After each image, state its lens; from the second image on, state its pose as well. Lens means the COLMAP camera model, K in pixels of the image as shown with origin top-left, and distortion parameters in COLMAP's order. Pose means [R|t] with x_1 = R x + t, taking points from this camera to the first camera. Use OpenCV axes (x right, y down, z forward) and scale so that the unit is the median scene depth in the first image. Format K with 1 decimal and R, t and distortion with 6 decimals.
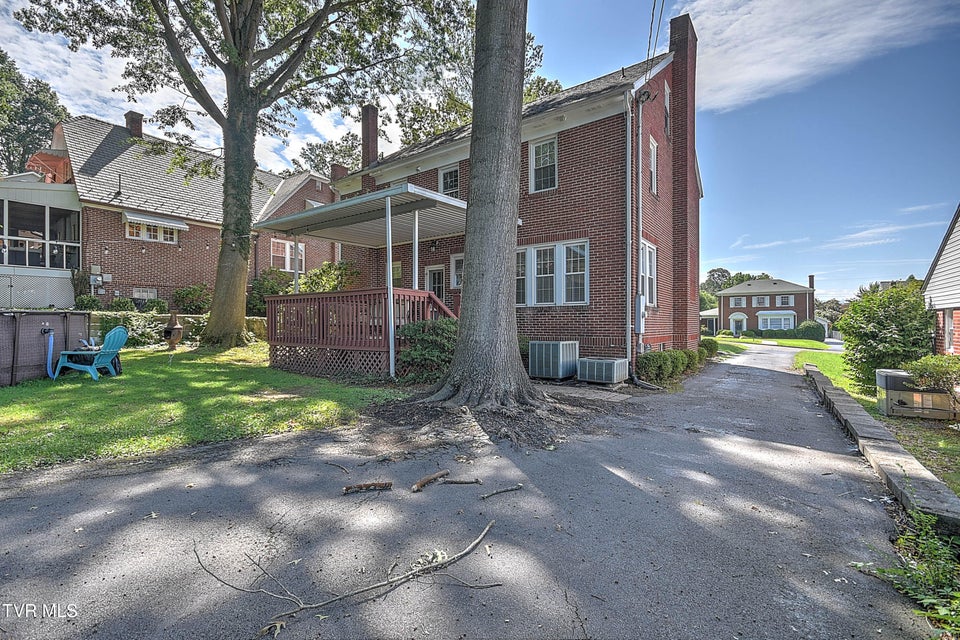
lens RADIAL K [[413.9, 0, 469.6], [0, 413.9, 321.0], [0, 0, 1]] dist [0.008391, -0.004969]
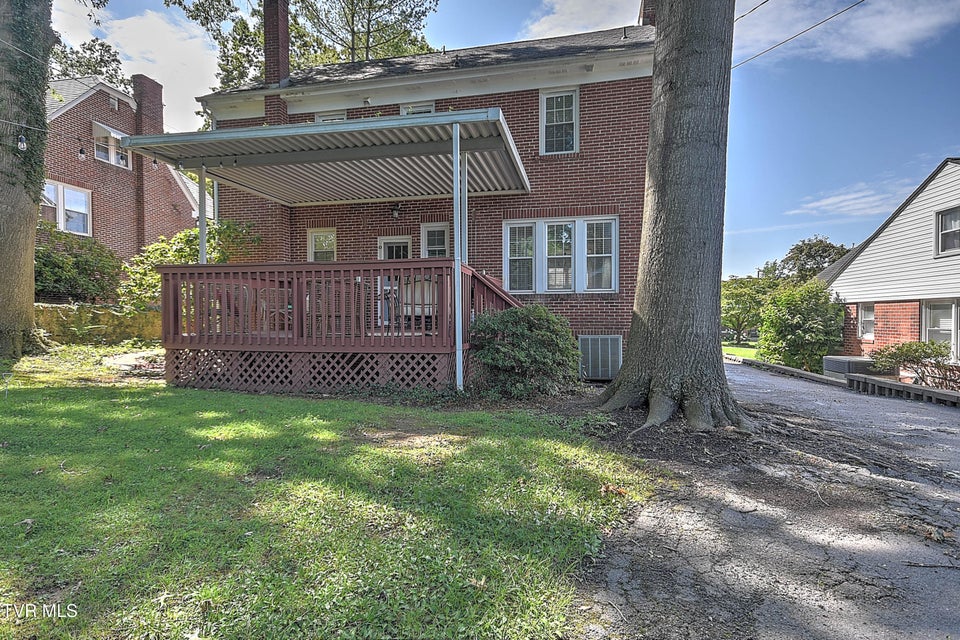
lens RADIAL K [[468.4, 0, 473.6], [0, 468.4, 317.2], [0, 0, 1]] dist [0.024324, -0.003208]
pose [[0.915201, 0.000737, 0.402998, -0.269228], [-0.002725, 0.999987, 0.004360, 0.006034], [-0.402989, -0.005088, 0.915190, 0.161935]]
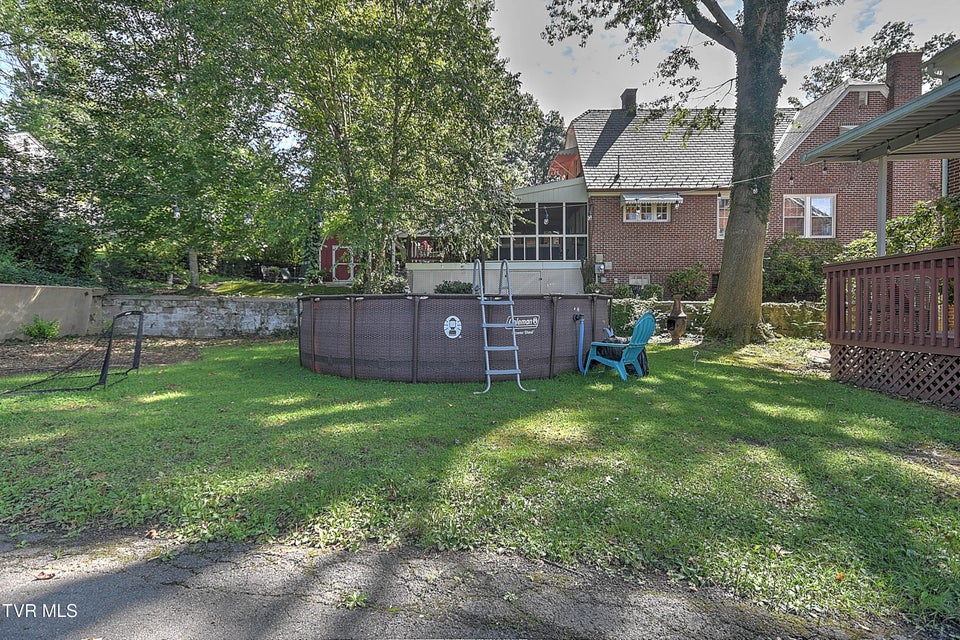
lens RADIAL K [[468.4, 0, 470.1], [0, 468.4, 326.8], [0, 0, 1]] dist [0.024324, -0.003208]
pose [[0.561345, 0.022698, -0.827271, -0.153421], [0.004399, 0.999528, 0.030410, 0.005779], [0.827570, -0.020710, 0.560980, 0.121527]]
